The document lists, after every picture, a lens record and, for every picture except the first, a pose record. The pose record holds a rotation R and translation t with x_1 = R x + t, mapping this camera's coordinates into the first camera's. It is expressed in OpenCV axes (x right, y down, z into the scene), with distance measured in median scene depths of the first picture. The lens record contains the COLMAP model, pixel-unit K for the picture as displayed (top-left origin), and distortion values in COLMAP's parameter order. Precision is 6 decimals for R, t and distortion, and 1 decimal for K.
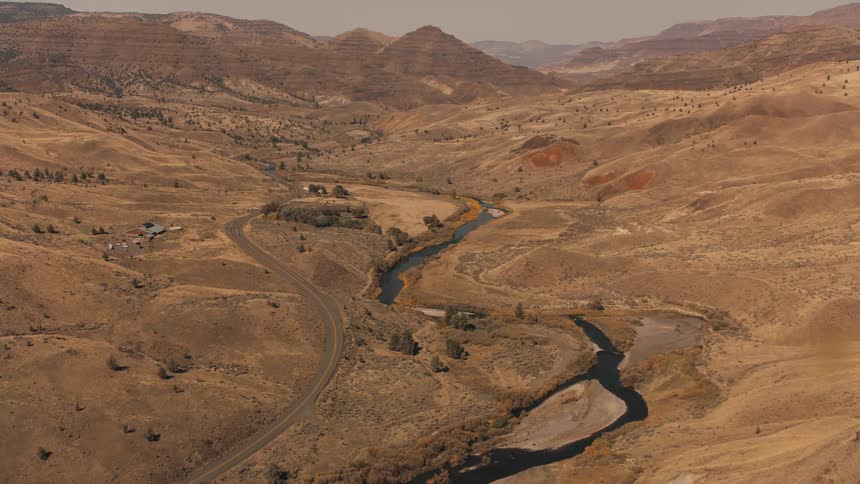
lens RADIAL K [[1116.5, 0, 430.0], [0, 1116.5, 242.0], [0, 0, 1]] dist [-0.258232, 0.358126]
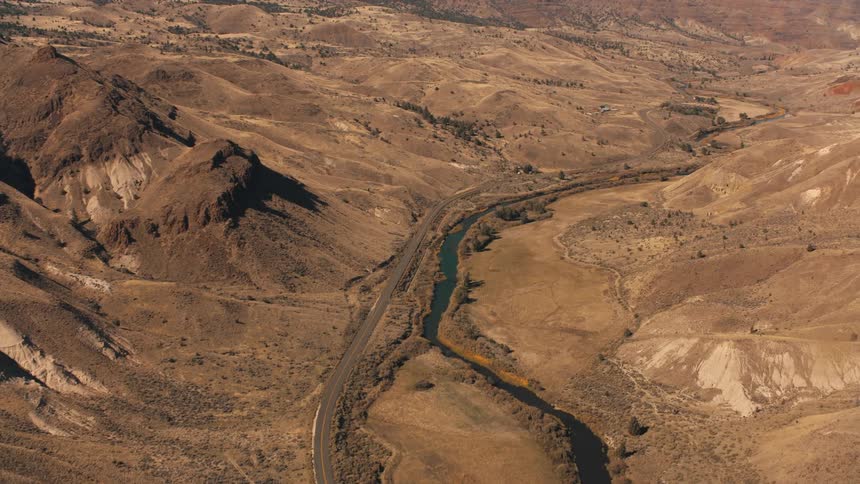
lens RADIAL K [[1116.5, 0, 430.0], [0, 1116.5, 242.0], [0, 0, 1]] dist [-0.258232, 0.358126]
pose [[0.911819, 0.094732, -0.399516, 0.097561], [-0.066402, 0.994234, 0.084201, 0.026057], [0.405189, -0.050247, 0.912851, -0.336822]]
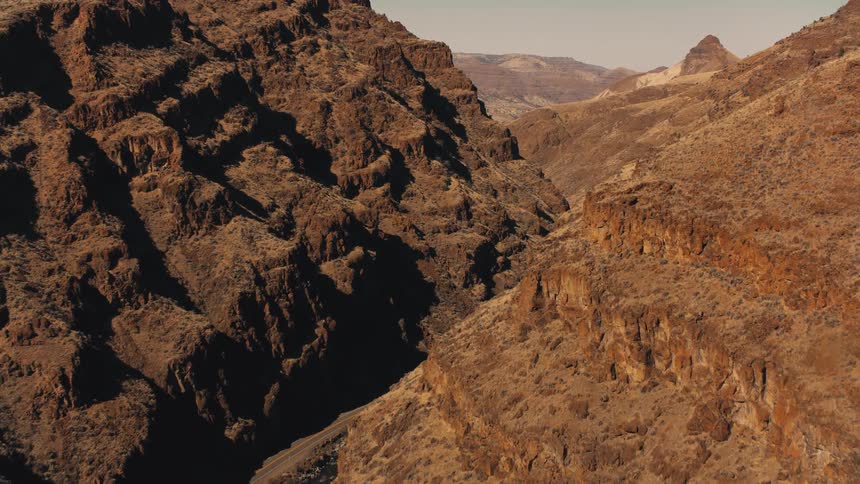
lens RADIAL K [[1116.5, 0, 430.0], [0, 1116.5, 242.0], [0, 0, 1]] dist [-0.258232, 0.358126]
pose [[0.951916, 0.040058, -0.303730, 0.238439], [-0.049415, 0.998509, -0.023180, 0.147063], [0.302349, 0.037074, 0.952476, -0.799925]]
